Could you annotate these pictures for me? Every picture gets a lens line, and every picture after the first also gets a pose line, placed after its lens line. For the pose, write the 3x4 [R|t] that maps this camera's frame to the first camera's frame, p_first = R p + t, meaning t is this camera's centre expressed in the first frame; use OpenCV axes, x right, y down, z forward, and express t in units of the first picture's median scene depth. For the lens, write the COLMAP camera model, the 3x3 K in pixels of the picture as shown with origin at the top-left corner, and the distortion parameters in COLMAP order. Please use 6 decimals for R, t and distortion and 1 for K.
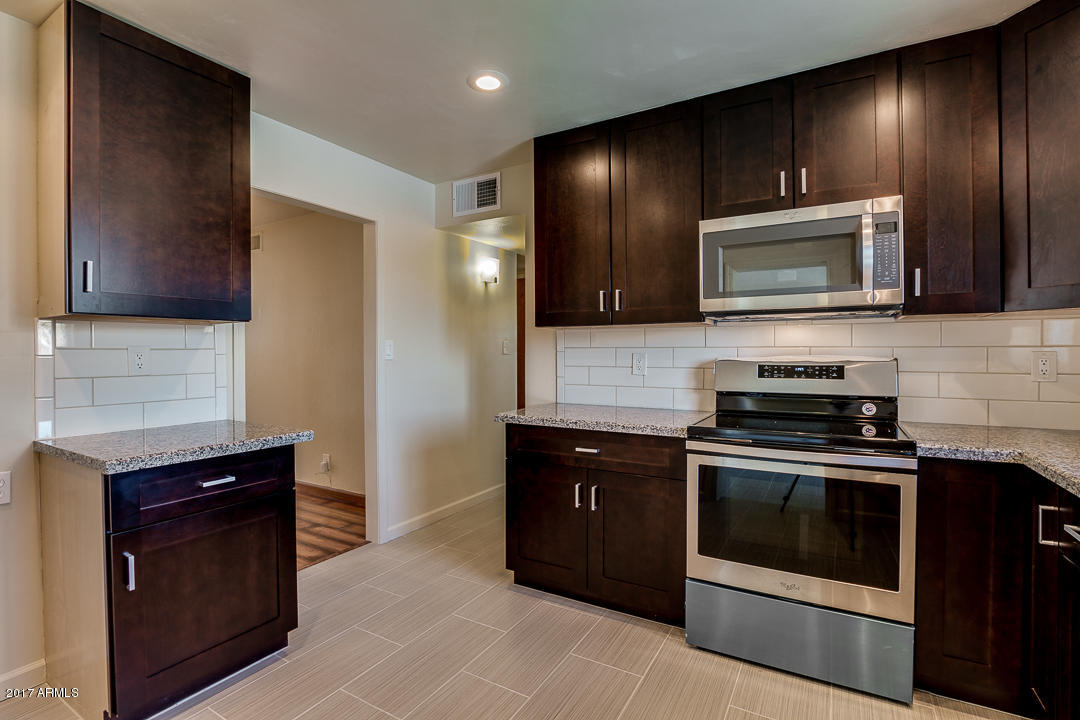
lens RADIAL K [[502.8, 0, 534.7], [0, 502.8, 355.3], [0, 0, 1]] dist [0.000919, -0.000096]
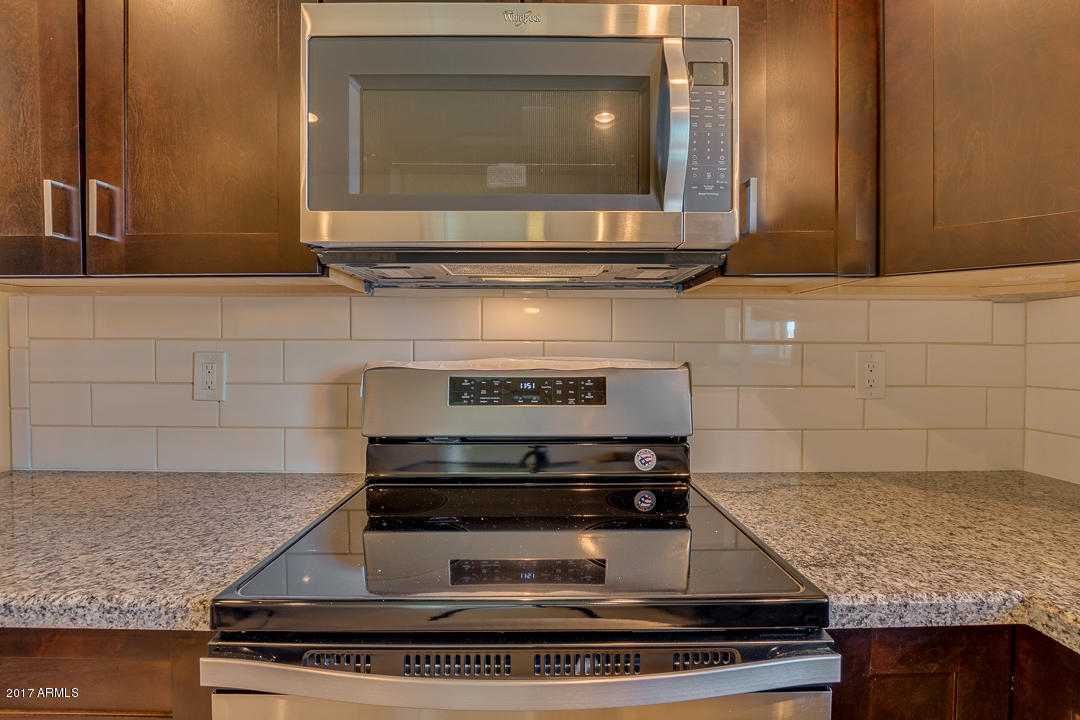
lens RADIAL K [[504.1, 0, 544.1], [0, 504.1, 350.9], [0, 0, 1]] dist [-0.031328, 0.000068]
pose [[0.847256, 0.001151, 0.531183, 0.287064], [-0.000097, 0.999998, -0.002013, -0.005288], [-0.531185, 0.001654, 0.847255, 0.591414]]
